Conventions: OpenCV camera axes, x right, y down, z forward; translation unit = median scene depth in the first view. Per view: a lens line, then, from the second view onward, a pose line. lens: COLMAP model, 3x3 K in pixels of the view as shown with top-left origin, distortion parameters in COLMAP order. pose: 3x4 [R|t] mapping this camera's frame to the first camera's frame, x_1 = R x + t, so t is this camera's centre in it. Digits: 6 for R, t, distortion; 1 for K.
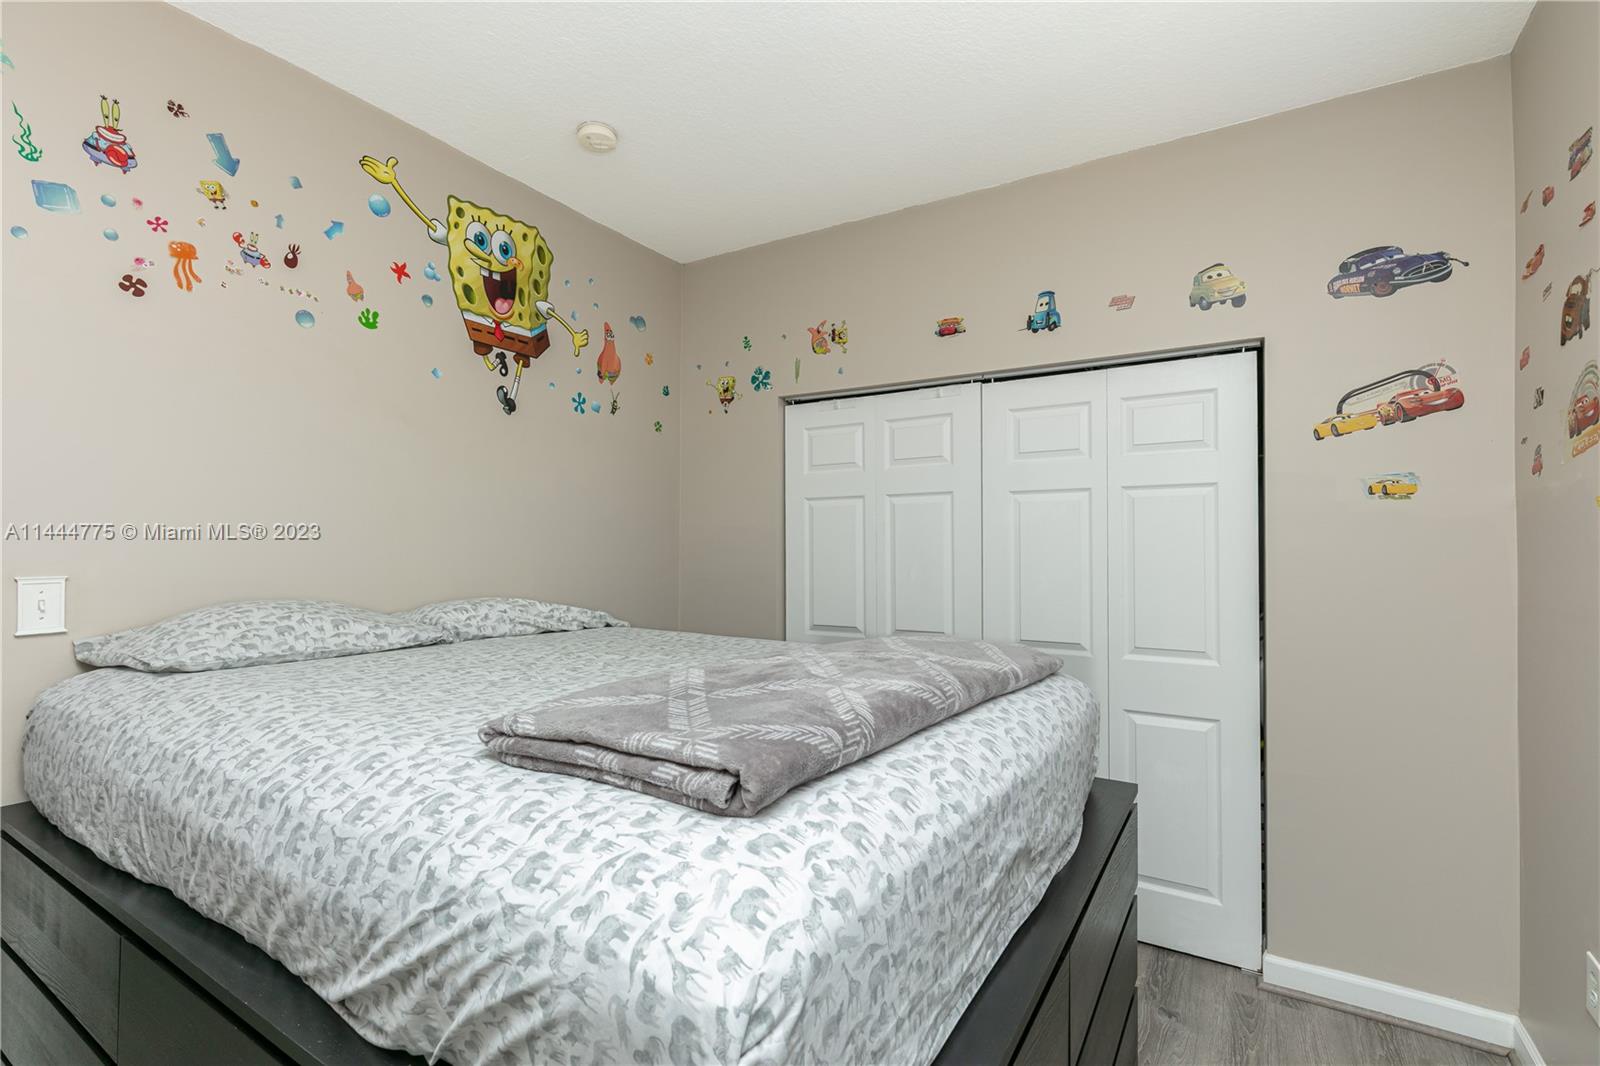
lens RADIAL K [[725.3, 0, 789.3], [0, 725.3, 542.1], [0, 0, 1]] dist [0.012646, -0.002828]
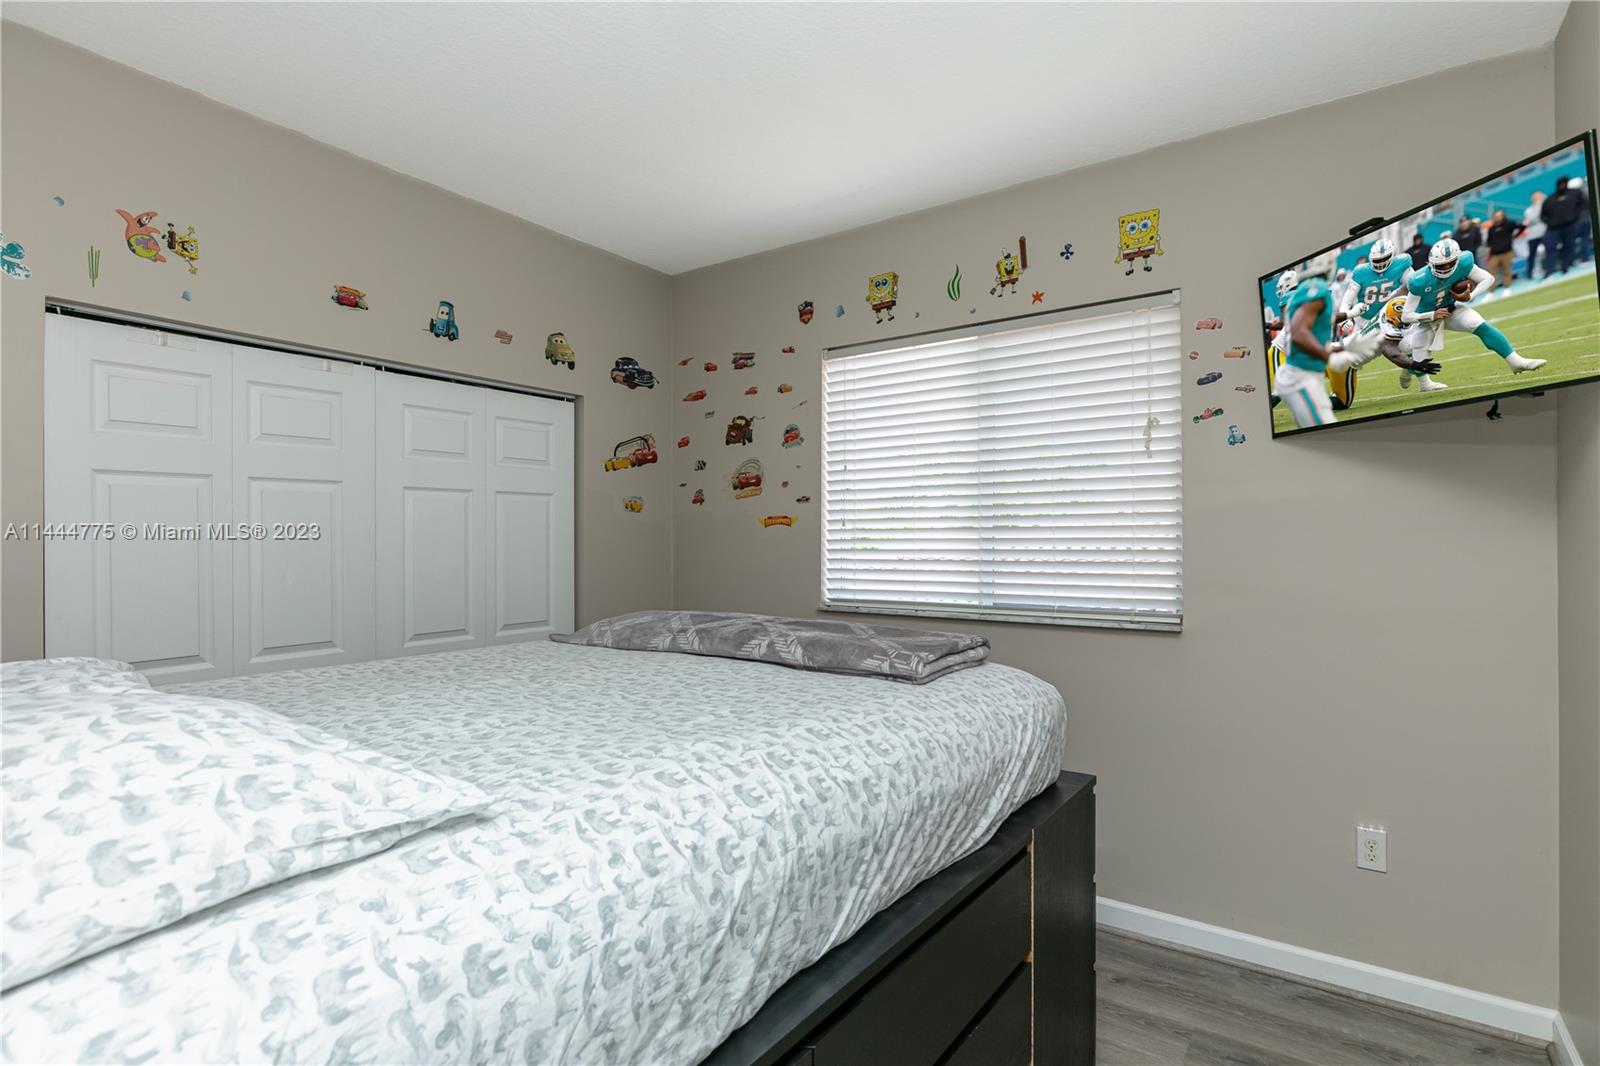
lens RADIAL K [[795.8, 0, 788.7], [0, 795.8, 531.7], [0, 0, 1]] dist [-0.005326, 0.000066]
pose [[0.071988, 0.005146, 0.997392, -0.917280], [-0.003656, 0.999981, -0.004895, -0.006680], [-0.997399, -0.003294, 0.072006, 0.502144]]
